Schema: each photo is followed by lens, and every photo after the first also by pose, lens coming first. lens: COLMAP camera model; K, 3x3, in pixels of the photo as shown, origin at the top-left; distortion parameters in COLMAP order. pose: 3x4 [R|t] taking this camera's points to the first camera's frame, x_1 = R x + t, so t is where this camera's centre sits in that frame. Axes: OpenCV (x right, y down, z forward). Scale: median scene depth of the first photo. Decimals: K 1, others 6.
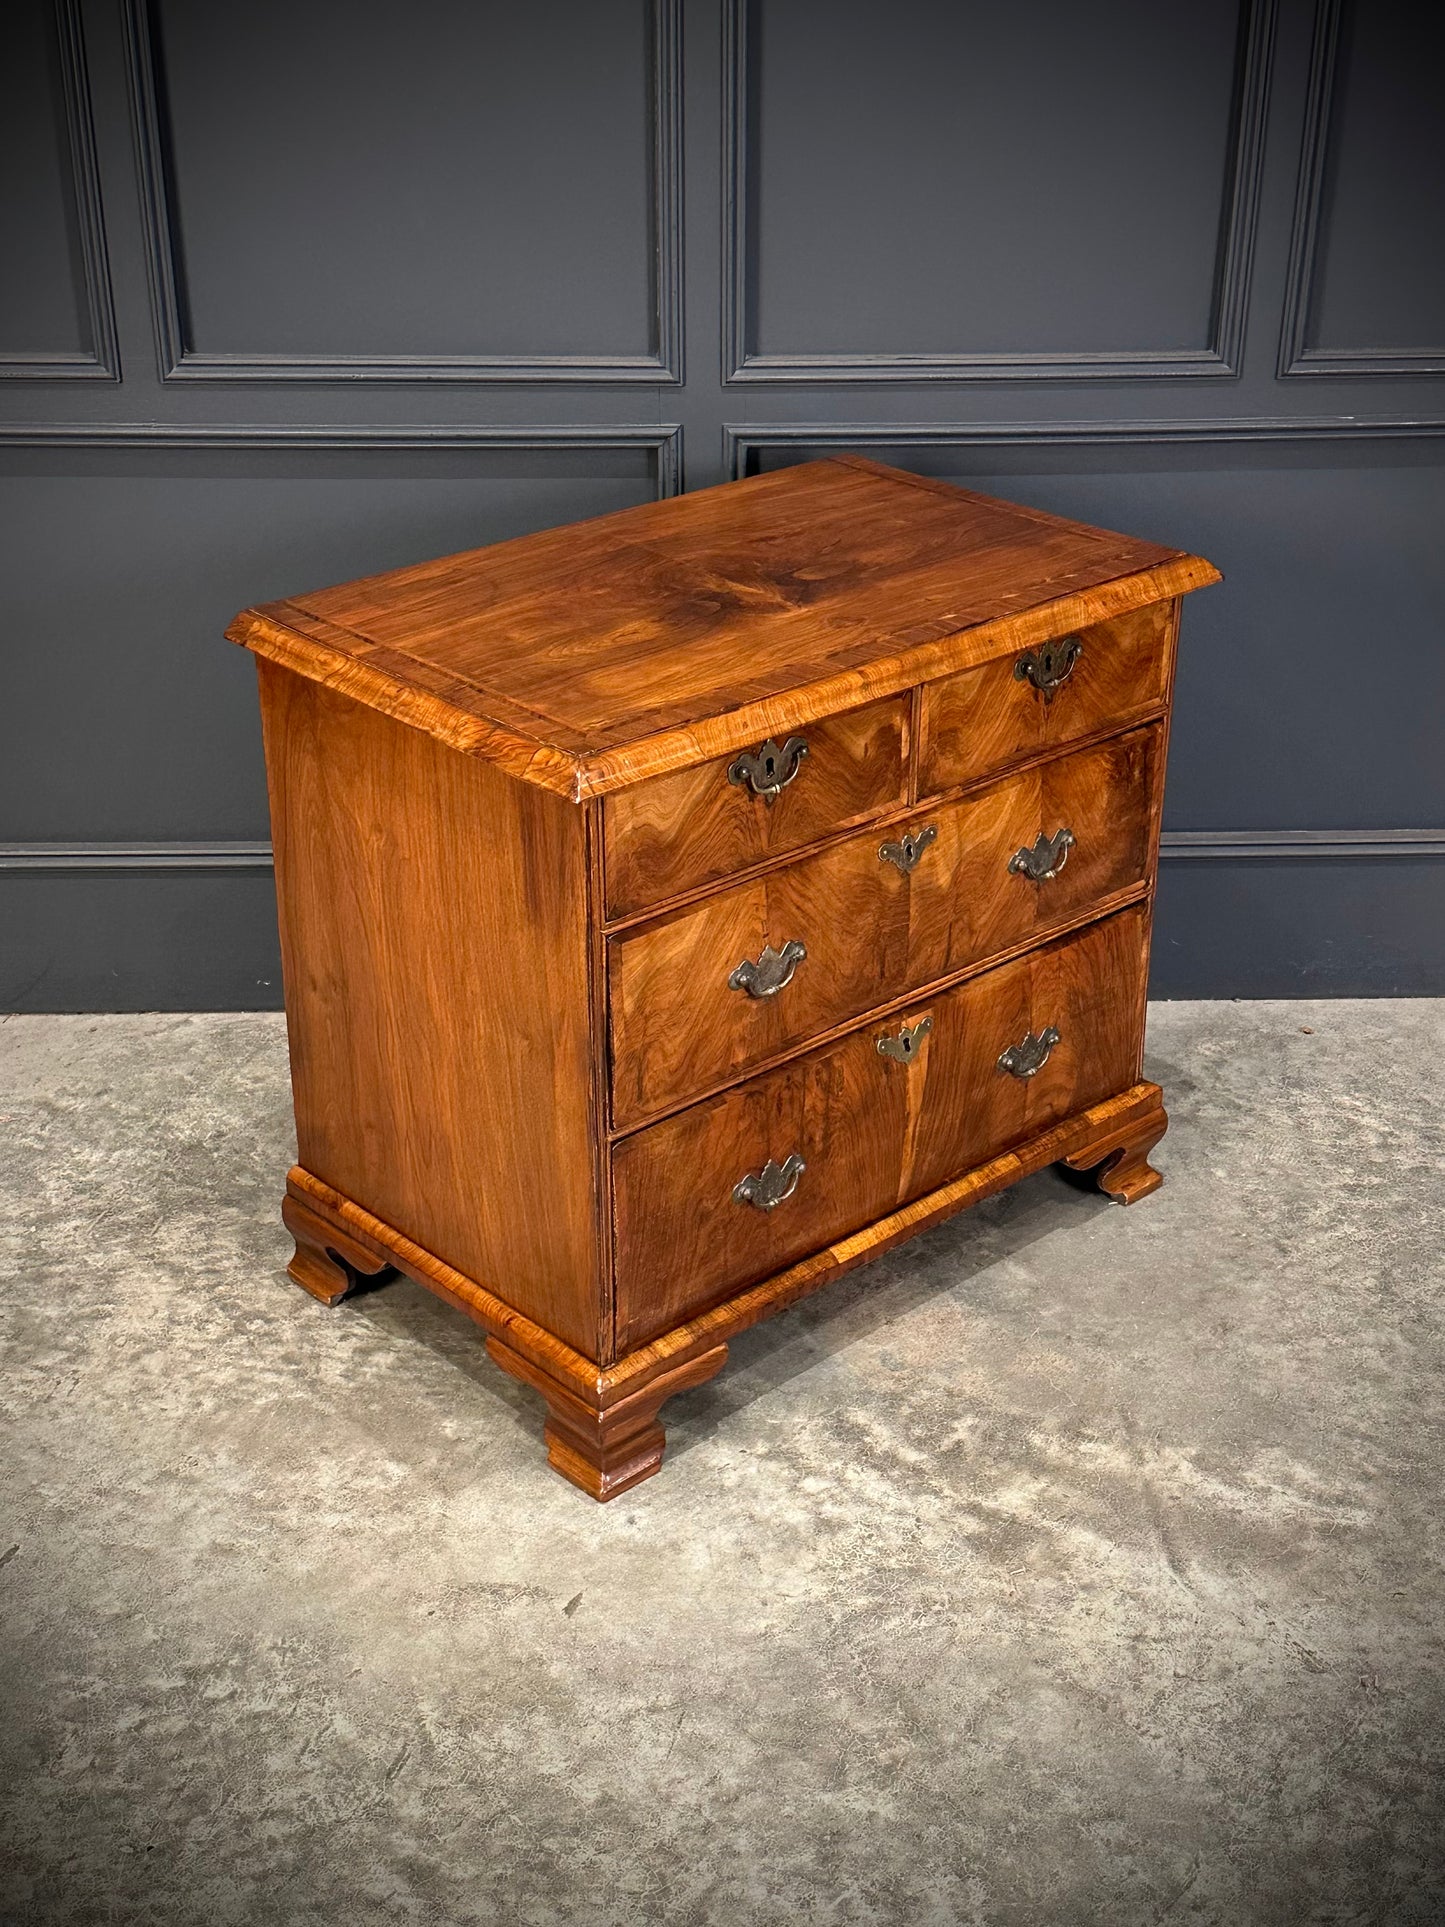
lens RADIAL K [[2469.9, 0, 721.4], [0, 2469.9, 959.0], [0, 0, 1]] dist [0.121256, 0.000000]
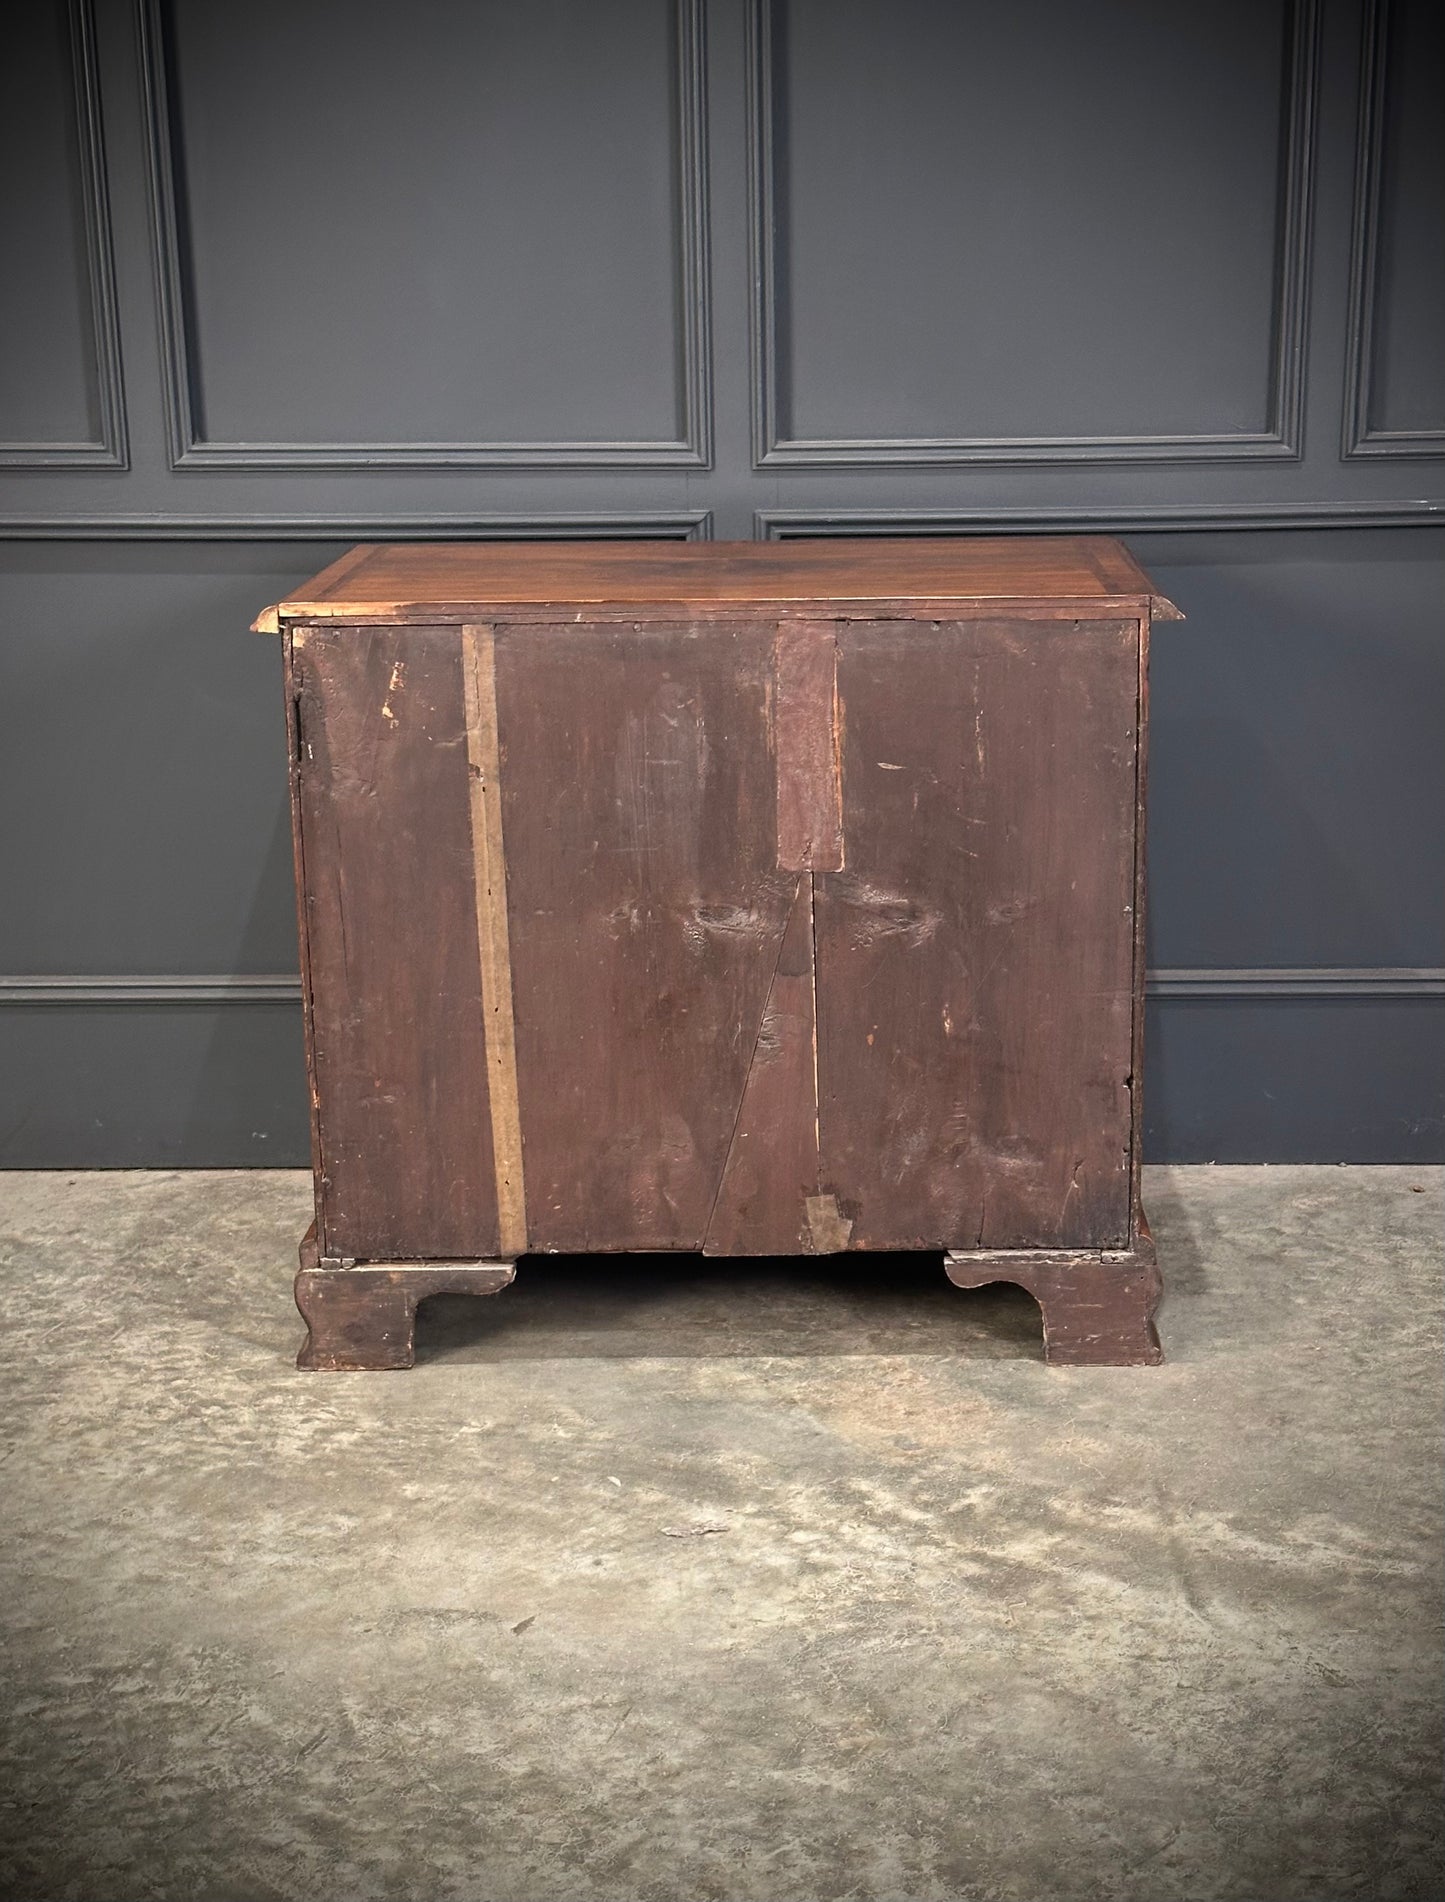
lens RADIAL K [[2985.6, 0, 769.7], [0, 2985.6, 1013.6], [0, 0, 1]] dist [0.133920, 0.000000]
pose [[0.998496, 0.000420, -0.054819, 0.084712], [-0.010609, 0.982547, -0.185713, 0.227430], [0.053784, 0.186015, 0.981074, -0.105762]]
